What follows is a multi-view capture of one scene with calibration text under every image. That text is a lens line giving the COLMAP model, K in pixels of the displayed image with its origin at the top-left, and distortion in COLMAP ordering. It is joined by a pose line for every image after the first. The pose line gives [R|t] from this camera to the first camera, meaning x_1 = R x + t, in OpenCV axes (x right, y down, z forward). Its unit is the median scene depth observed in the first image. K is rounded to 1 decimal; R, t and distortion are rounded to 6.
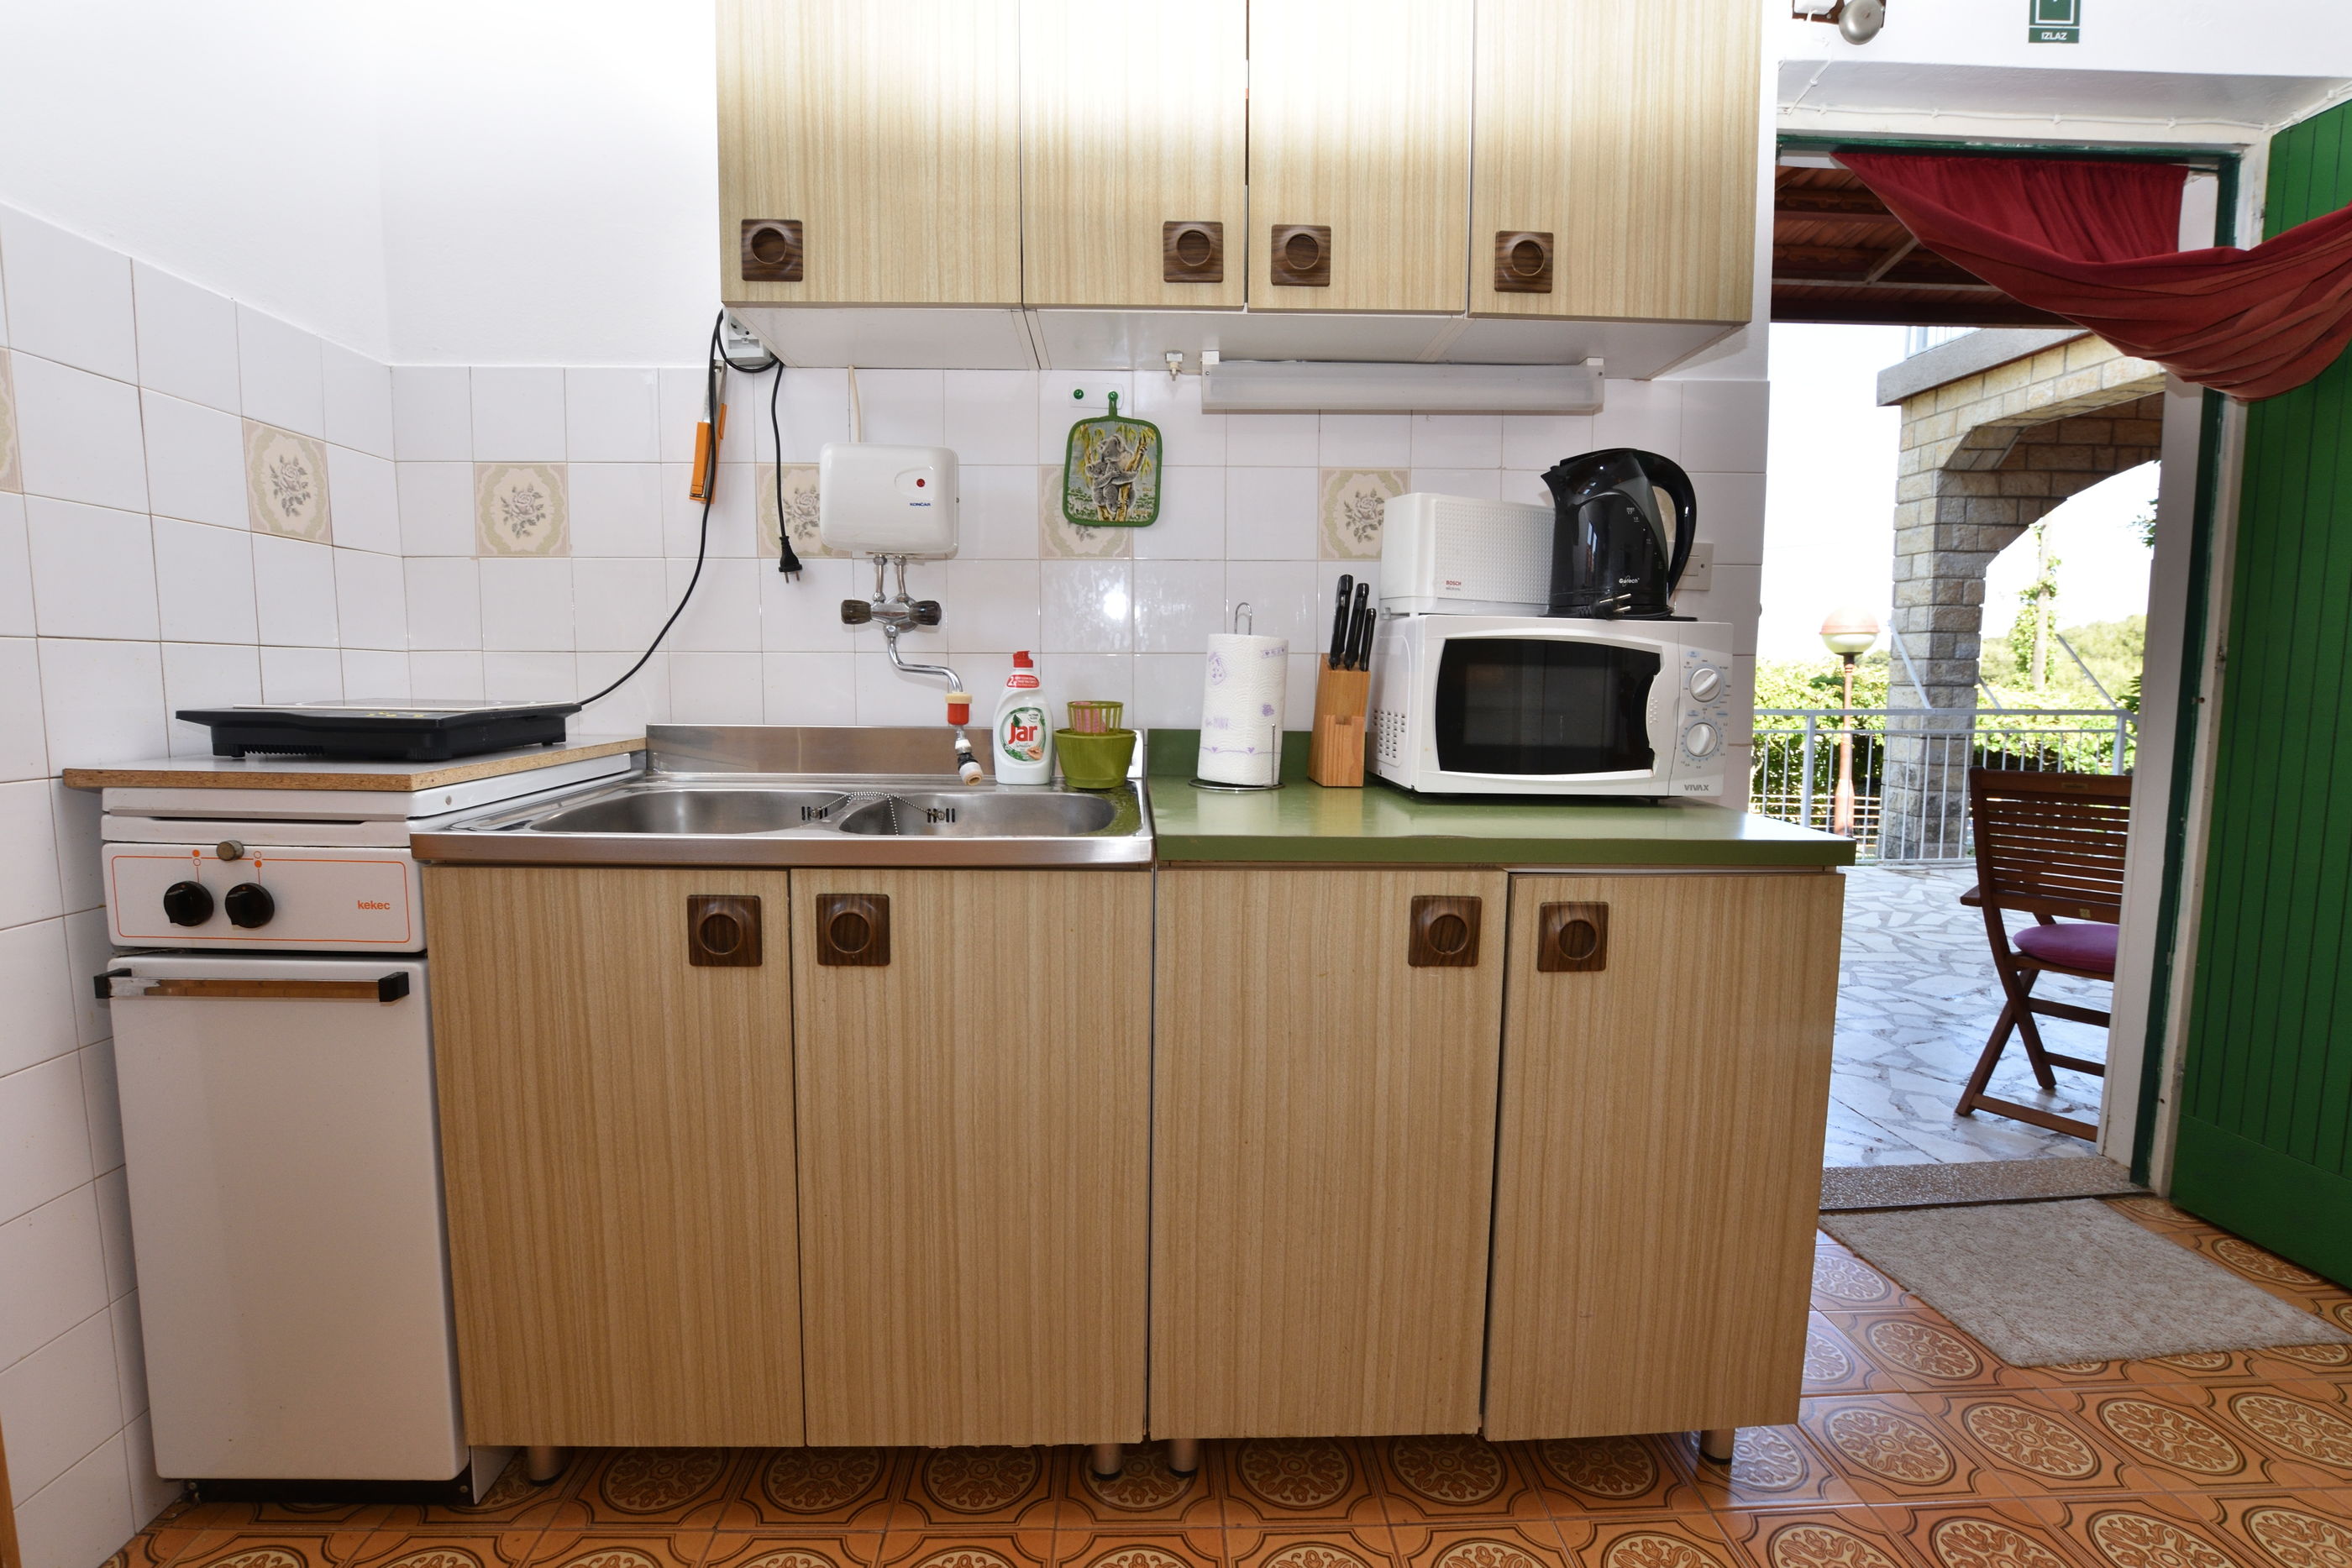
lens RADIAL K [[1088.8, 0, 1167.4], [0, 1088.8, 776.5], [0, 0, 1]] dist [-0.045170, 0.017933]
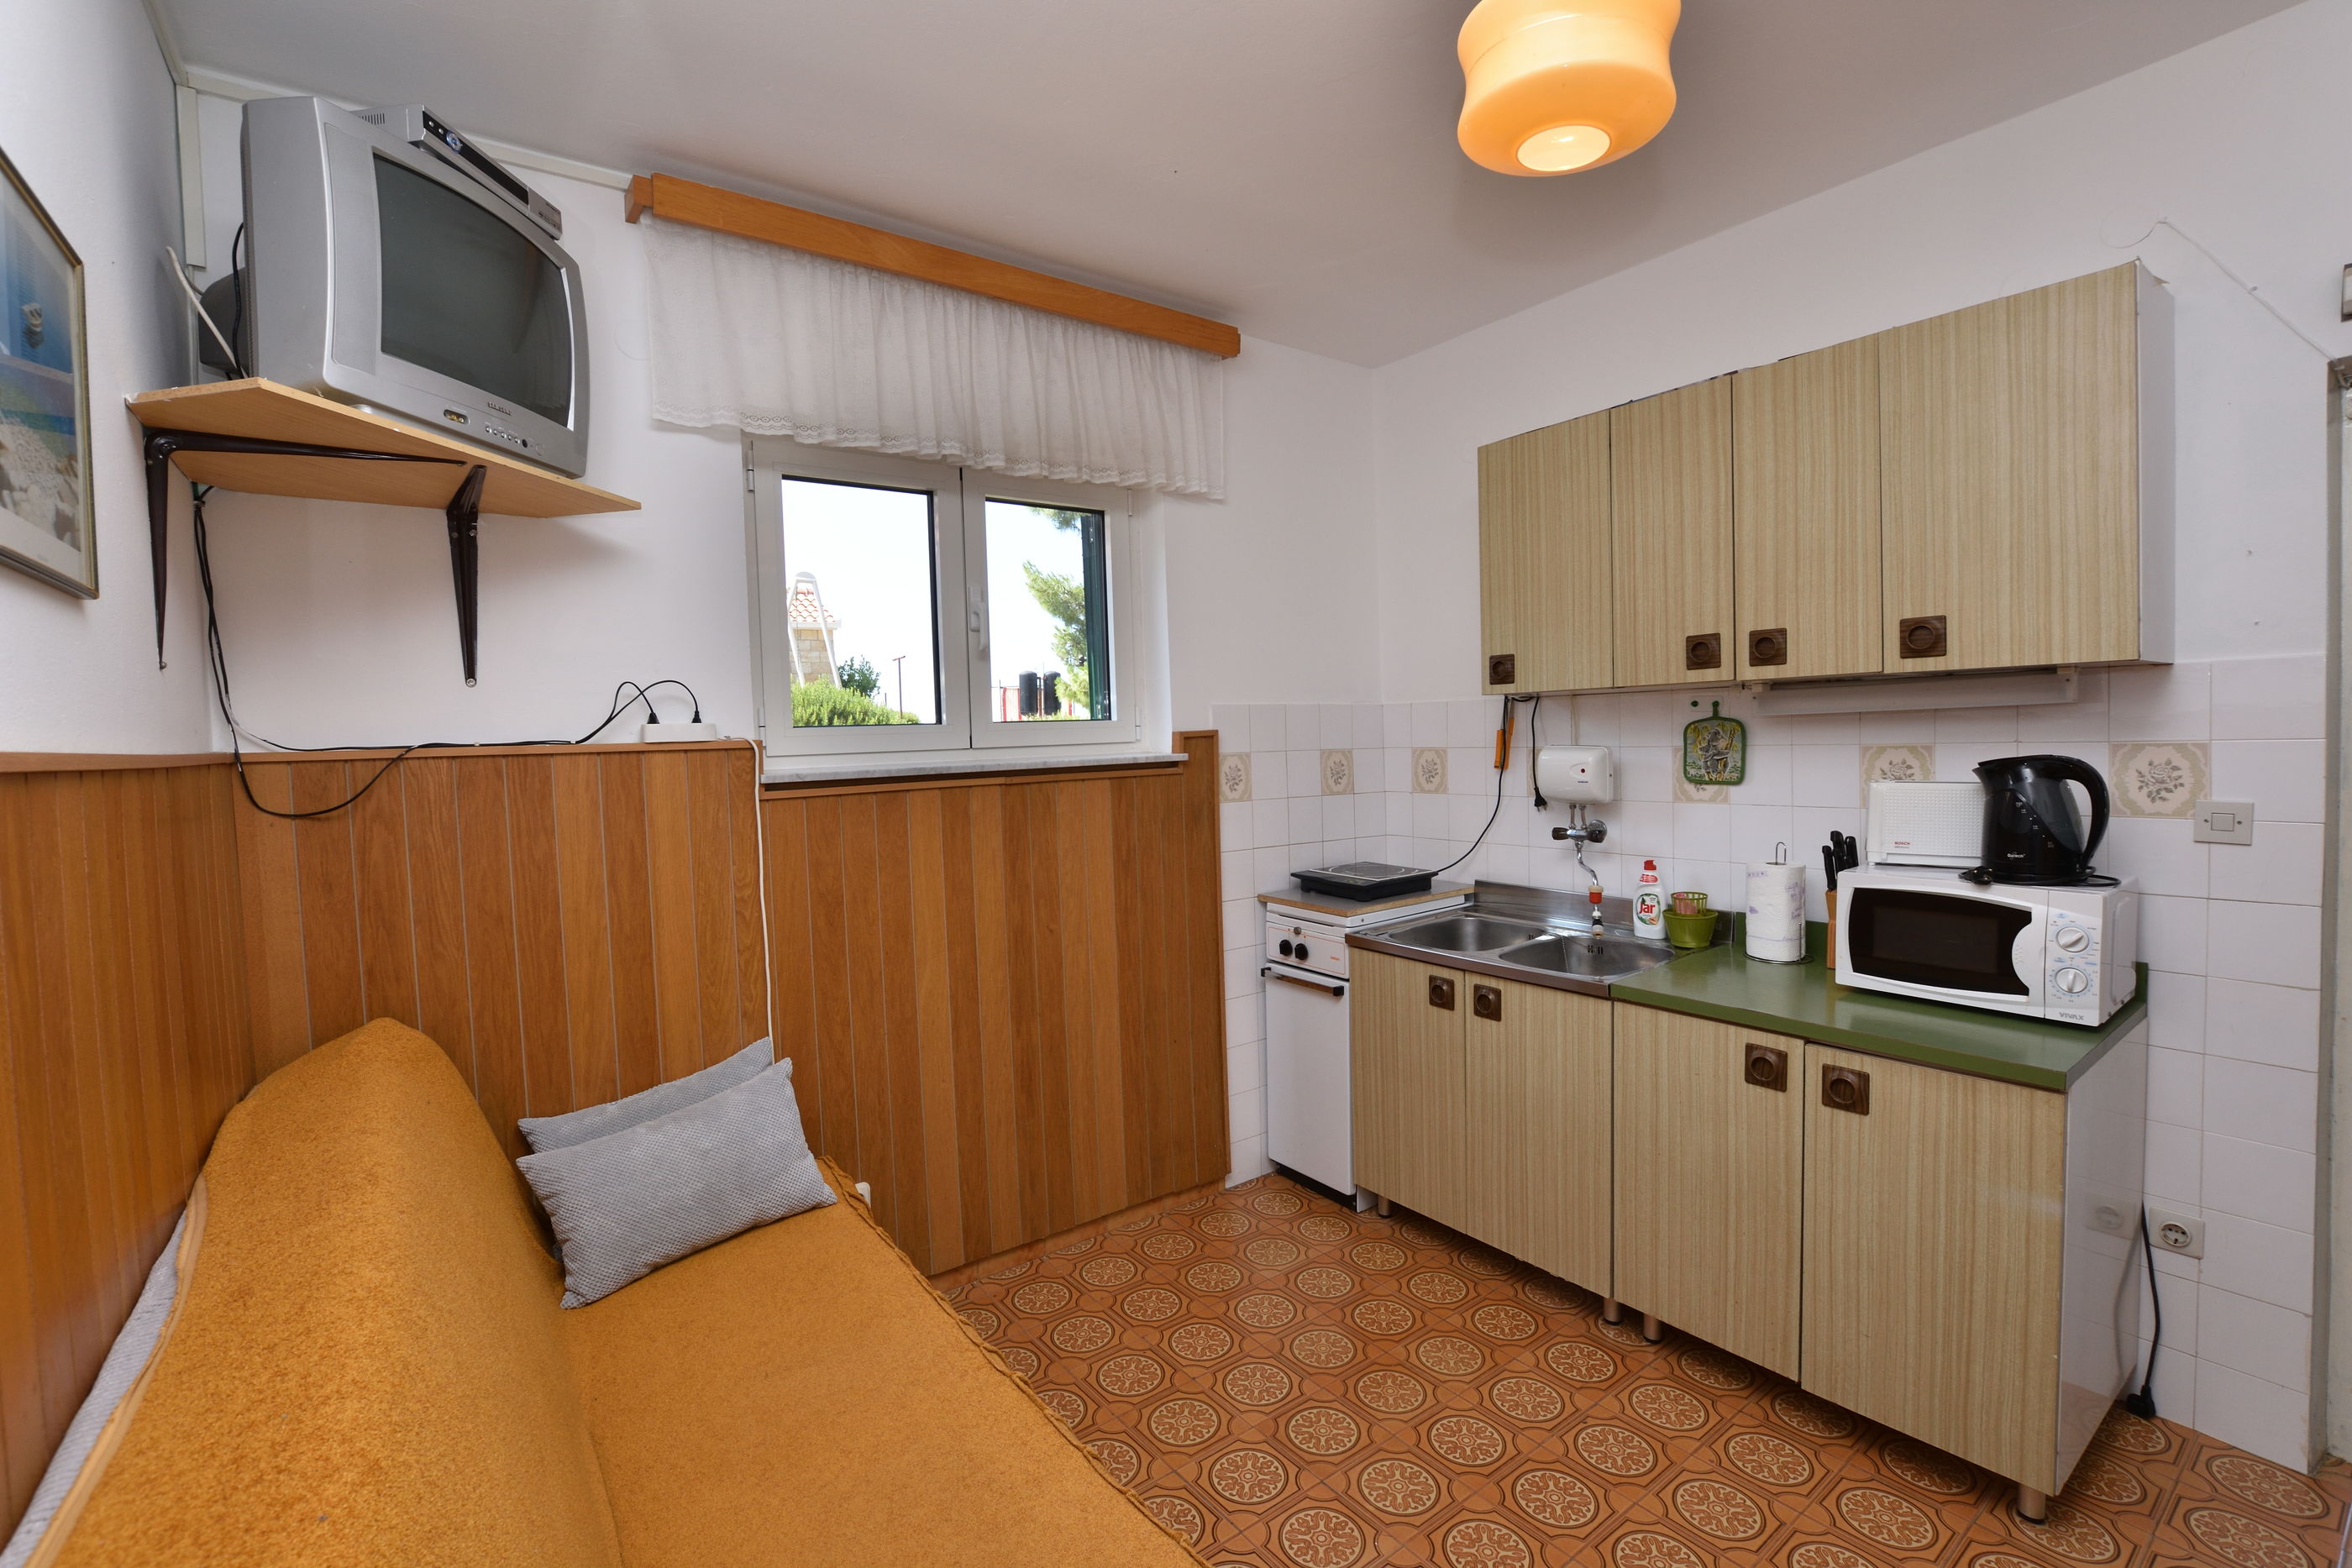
lens RADIAL K [[1049.5, 0, 1169.6], [0, 1049.5, 772.1], [0, 0, 1]] dist [-0.028119, 0.000447]
pose [[0.561249, 0.011430, -0.827568, 1.066825], [-0.047565, 0.998697, -0.018465, -0.249528], [0.826279, 0.049727, 0.561062, -0.741267]]
